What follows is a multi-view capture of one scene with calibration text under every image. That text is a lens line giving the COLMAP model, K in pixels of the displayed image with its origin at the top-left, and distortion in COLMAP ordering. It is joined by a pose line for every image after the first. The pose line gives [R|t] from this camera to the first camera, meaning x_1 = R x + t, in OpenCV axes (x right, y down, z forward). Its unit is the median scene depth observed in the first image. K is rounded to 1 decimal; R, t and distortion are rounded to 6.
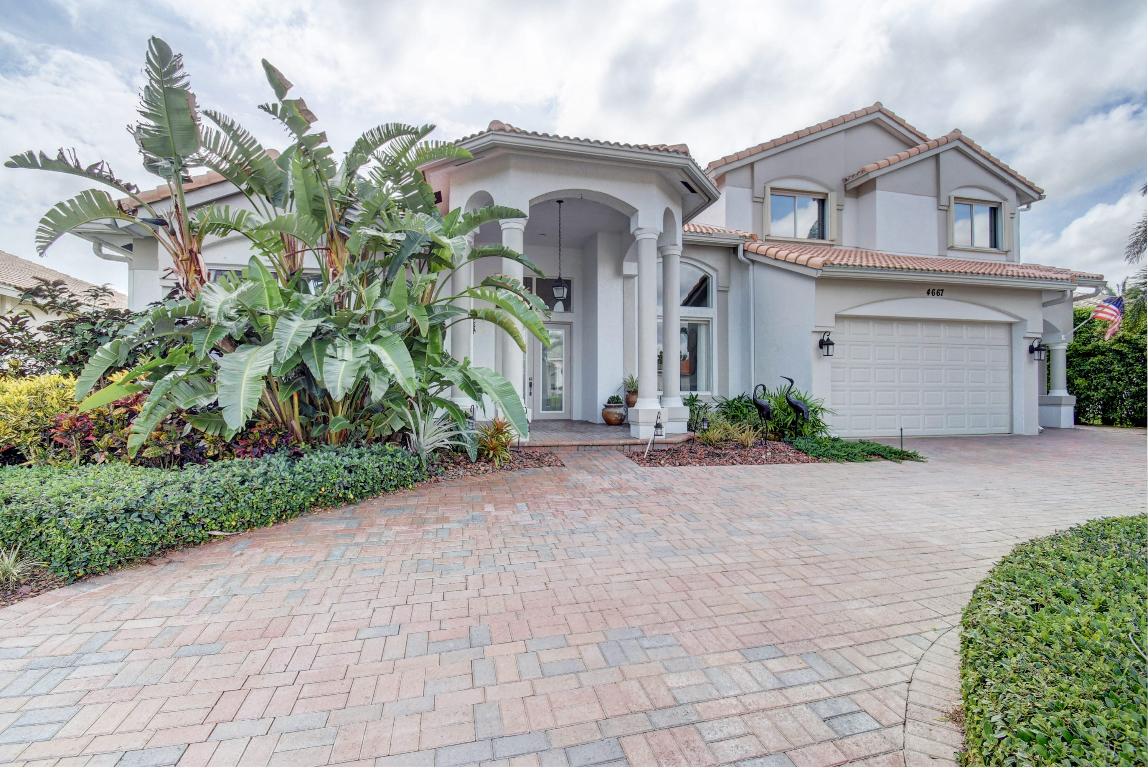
lens RADIAL K [[485.0, 0, 571.5], [0, 485.0, 370.2], [0, 0, 1]] dist [0.004072, -0.012079]
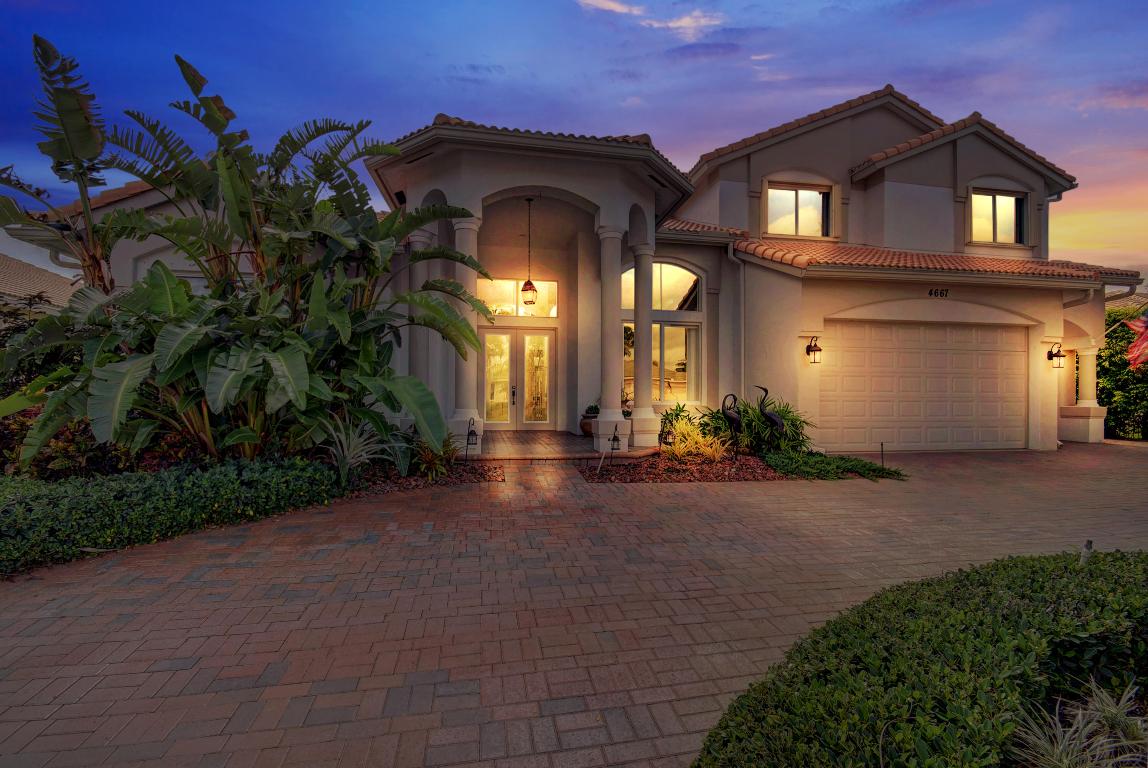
lens RADIAL K [[503.6, 0, 569.1], [0, 503.6, 383.0], [0, 0, 1]] dist [0.006502, -0.014038]
pose [[0.998754, -0.000027, -0.049895, 0.125862], [0.000535, 0.999948, 0.010169, -0.002295], [0.049893, -0.010183, 0.998703, 0.027750]]
